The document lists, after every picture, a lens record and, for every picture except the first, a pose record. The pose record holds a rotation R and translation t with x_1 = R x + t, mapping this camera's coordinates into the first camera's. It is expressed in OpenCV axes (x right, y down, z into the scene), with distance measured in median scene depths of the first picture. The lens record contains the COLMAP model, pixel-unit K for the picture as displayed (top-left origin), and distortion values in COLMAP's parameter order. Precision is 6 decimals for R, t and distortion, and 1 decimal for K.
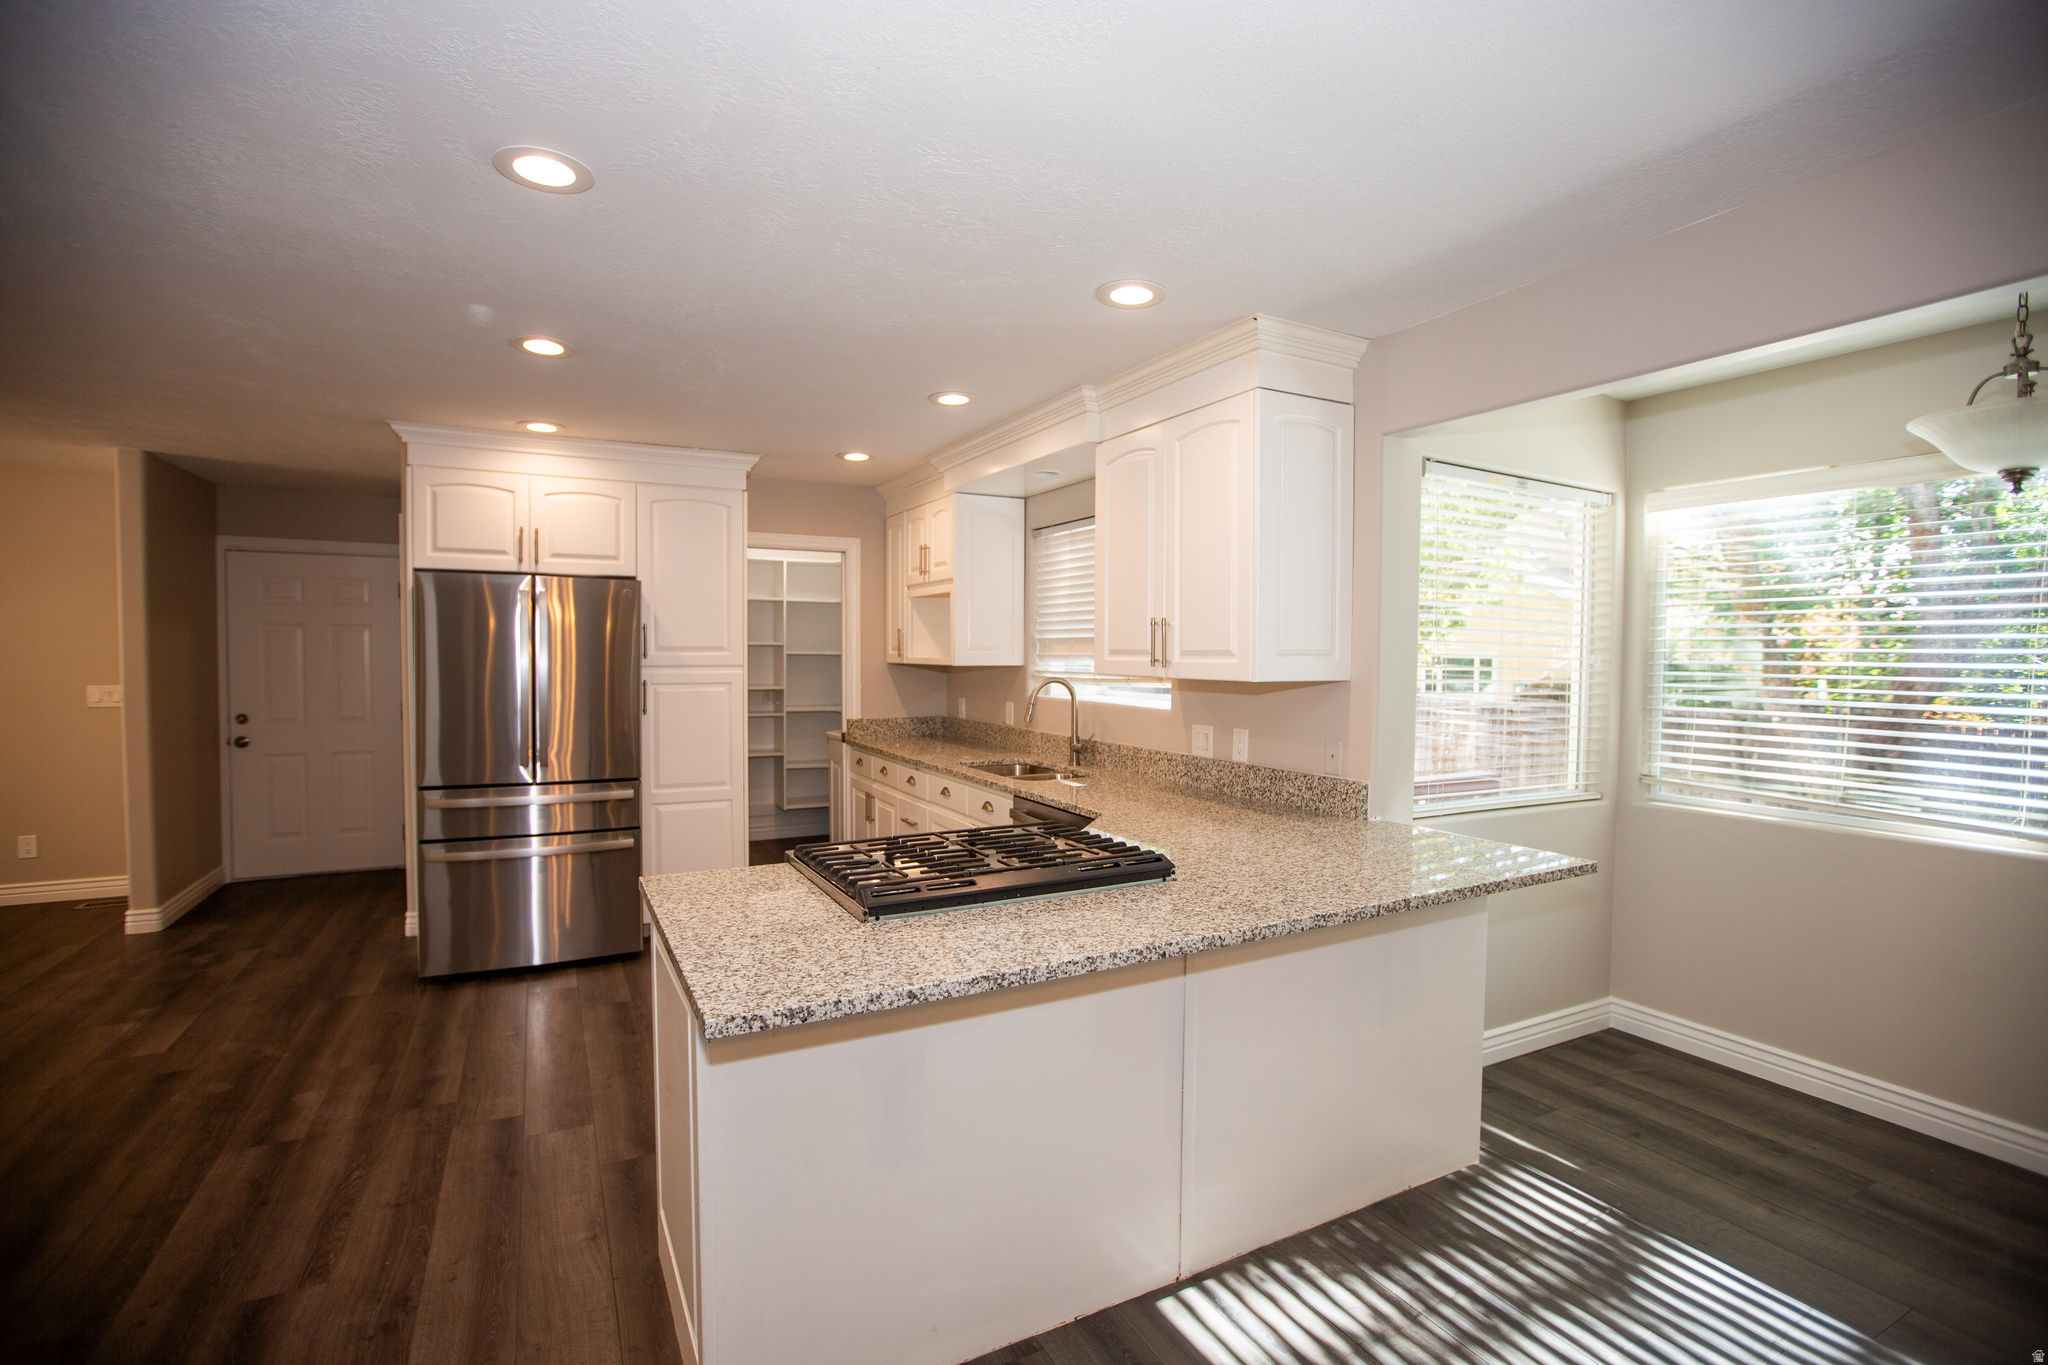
lens RADIAL K [[933.1, 0, 1015.2], [0, 933.1, 681.1], [0, 0, 1]] dist [-0.057772, 0.024095]
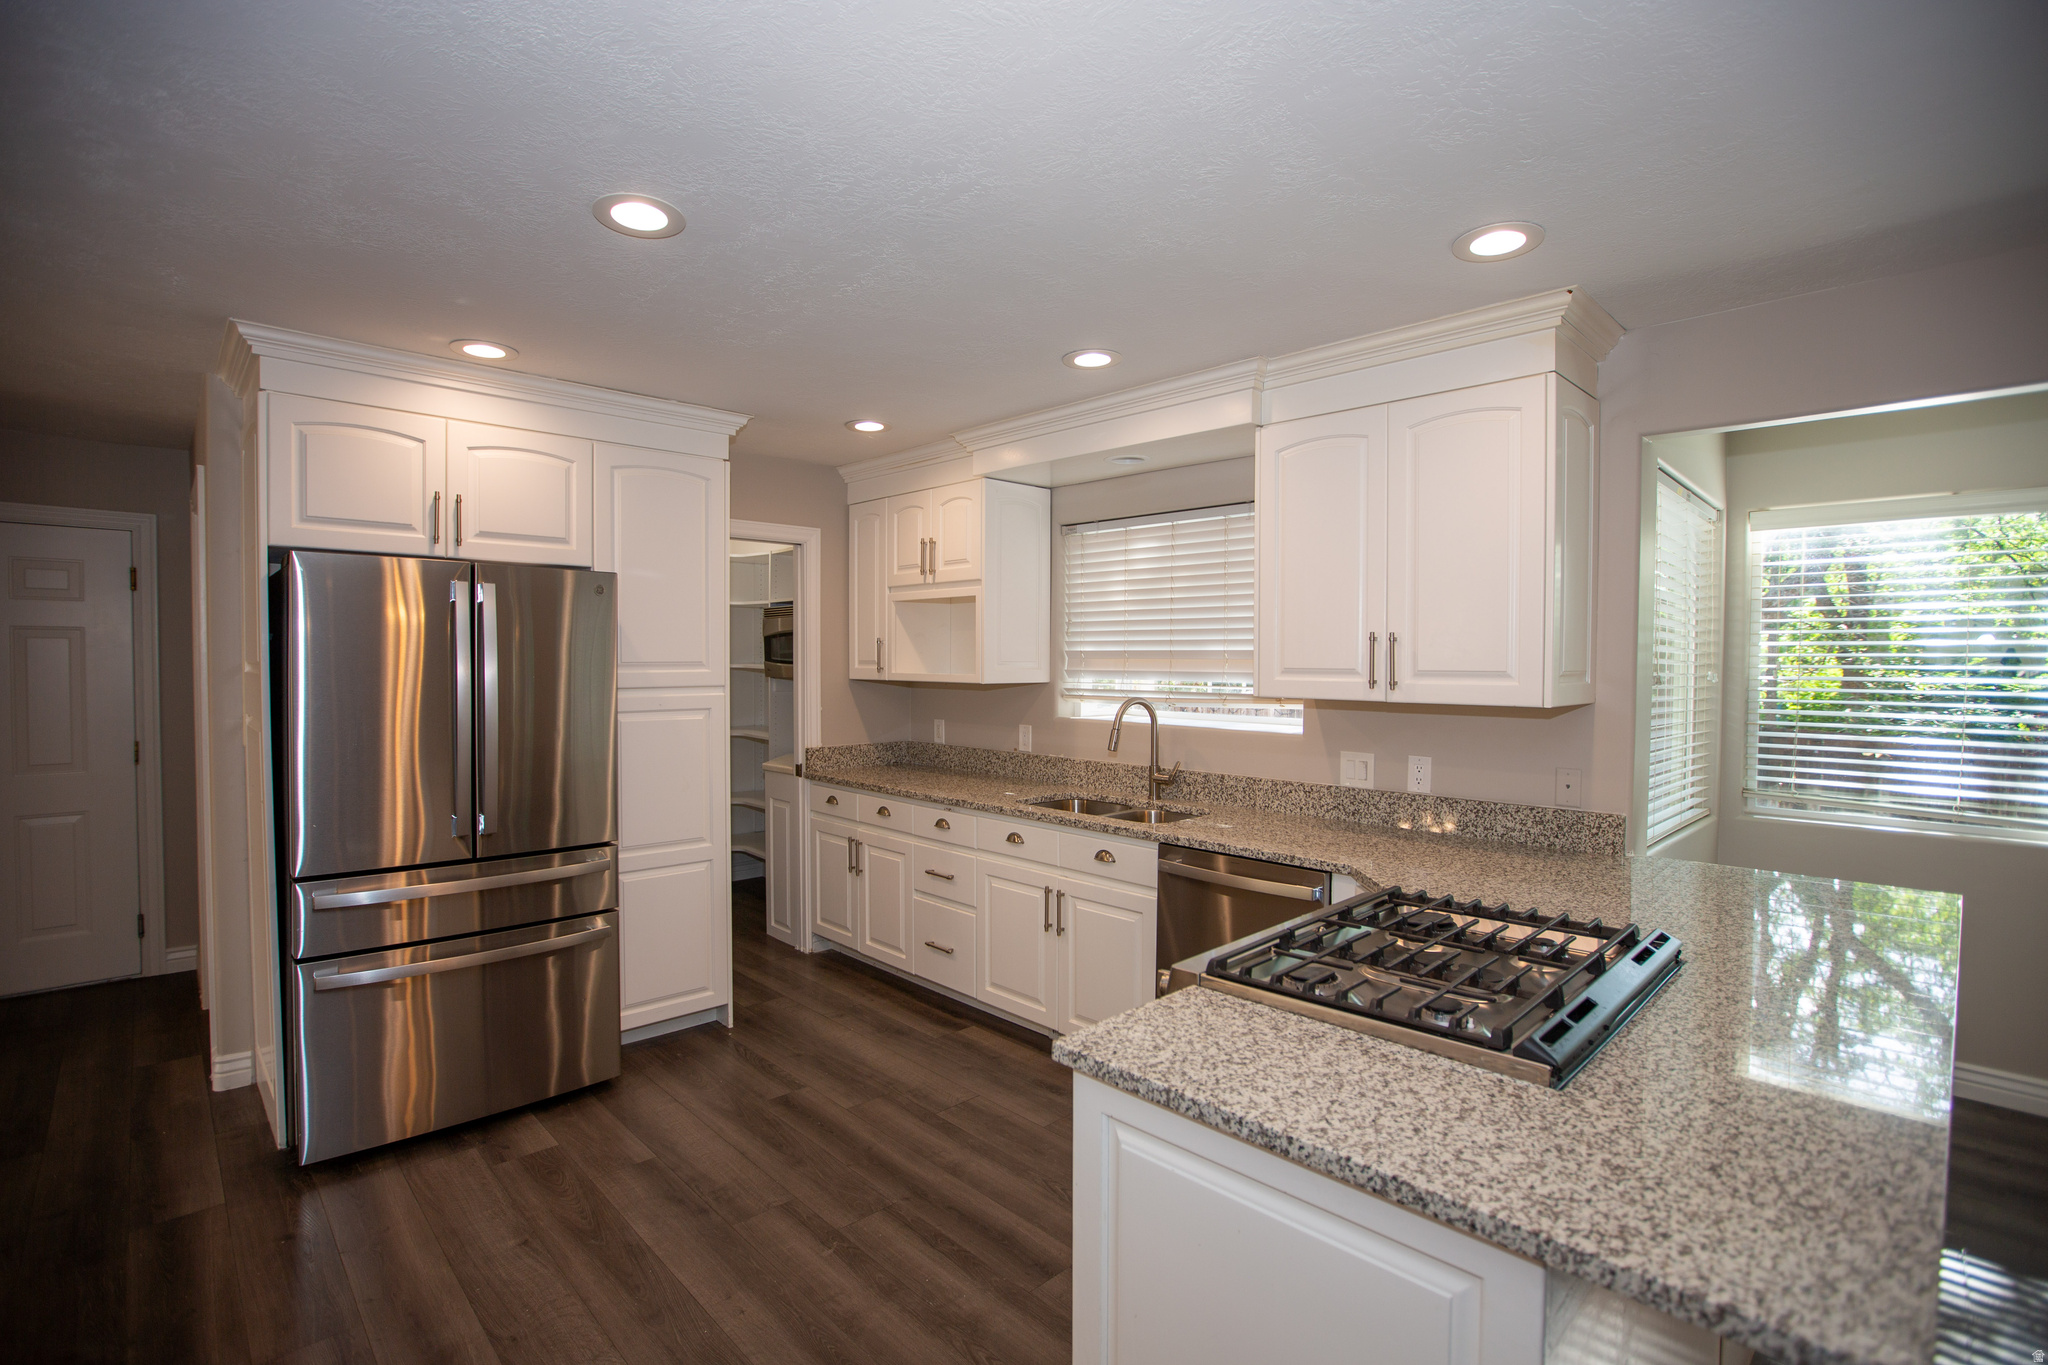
lens RADIAL K [[949.3, 0, 1024.0], [0, 949.3, 682.5], [0, 0, 1]] dist [-0.060765, 0.022910]
pose [[0.959175, -0.007511, 0.282715, -0.296363], [0.009033, 0.999951, -0.004081, -0.015114], [-0.282670, 0.006468, 0.959195, 0.188577]]
